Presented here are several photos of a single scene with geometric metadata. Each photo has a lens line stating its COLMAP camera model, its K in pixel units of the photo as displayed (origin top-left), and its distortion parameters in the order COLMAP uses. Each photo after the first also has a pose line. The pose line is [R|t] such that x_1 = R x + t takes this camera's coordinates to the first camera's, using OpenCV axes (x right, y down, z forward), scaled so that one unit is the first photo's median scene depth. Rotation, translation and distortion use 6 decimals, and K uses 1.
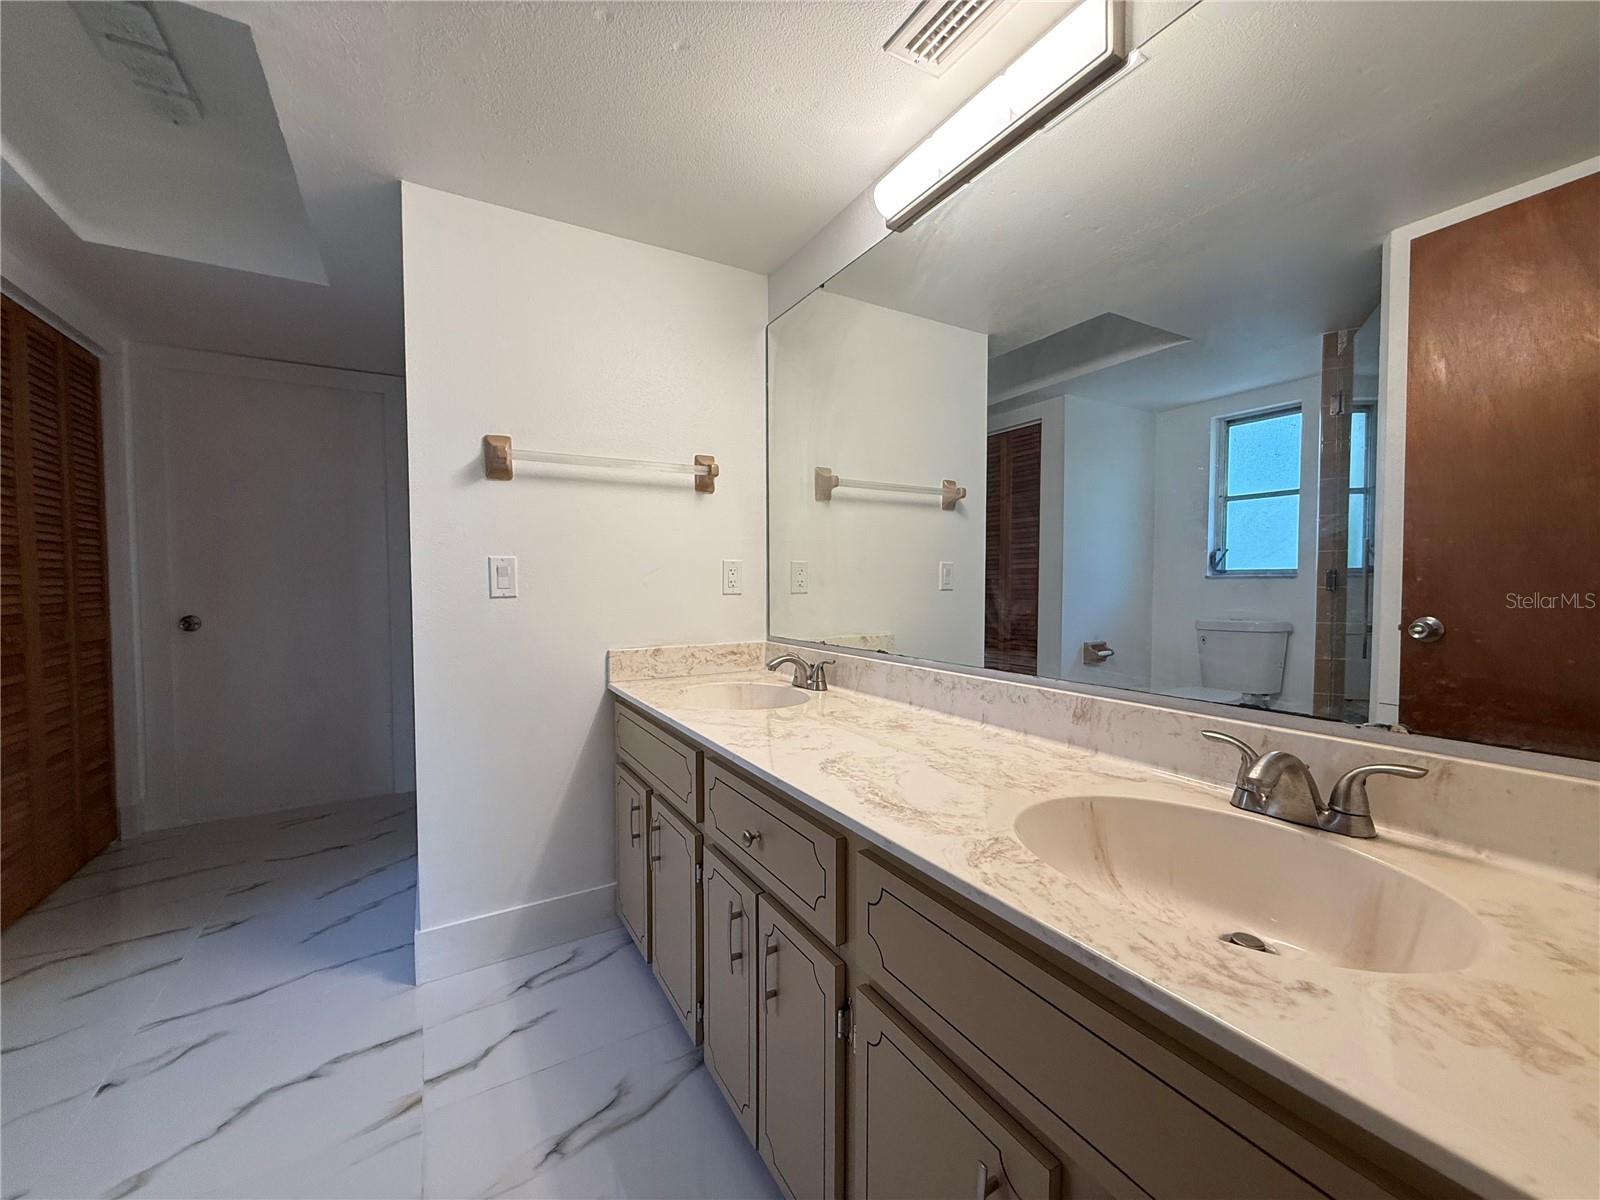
lens RADIAL K [[648.5, 0, 800.0], [0, 648.5, 600.0], [0, 0, 1]] dist [-0.002709, -0.005119]
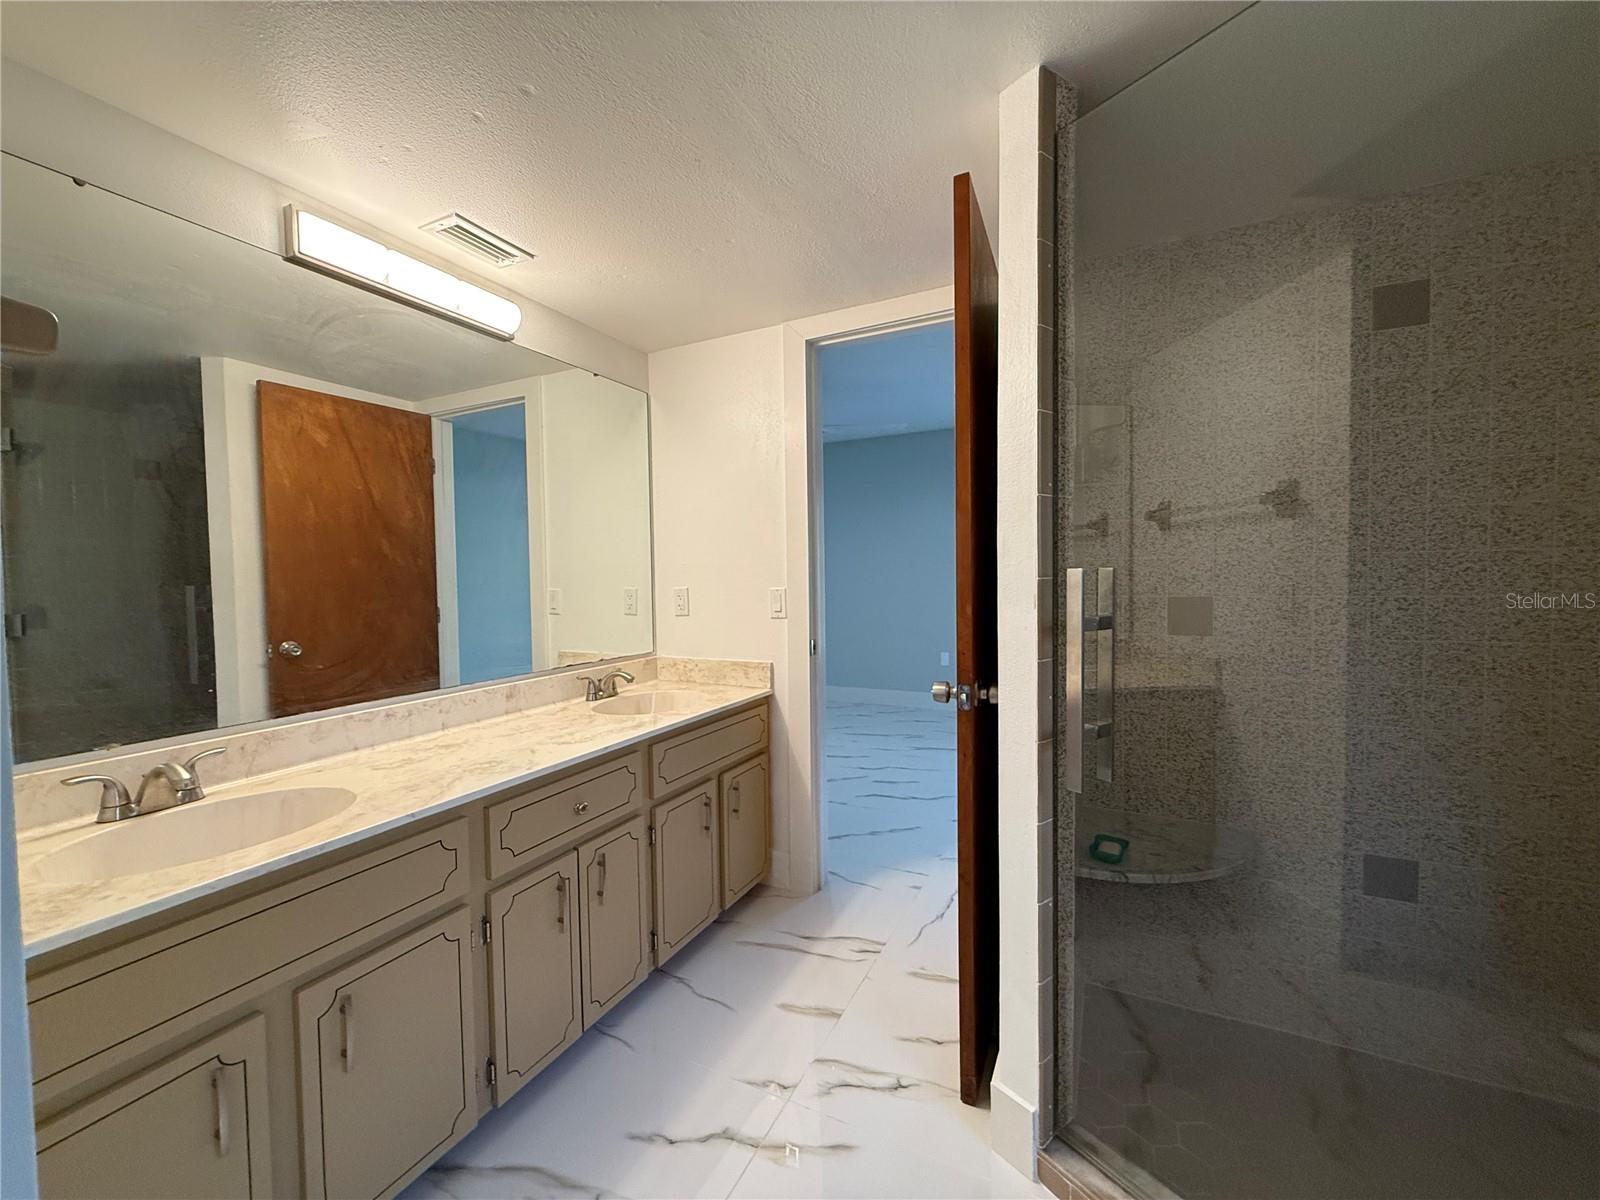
lens RADIAL K [[648.5, 0, 800.0], [0, 648.5, 600.0], [0, 0, 1]] dist [-0.002709, -0.005119]
pose [[-0.569722, -0.015569, 0.821690, -1.242650], [0.041317, 0.998014, 0.047558, -0.113569], [-0.820798, 0.061044, -0.567947, 1.136828]]
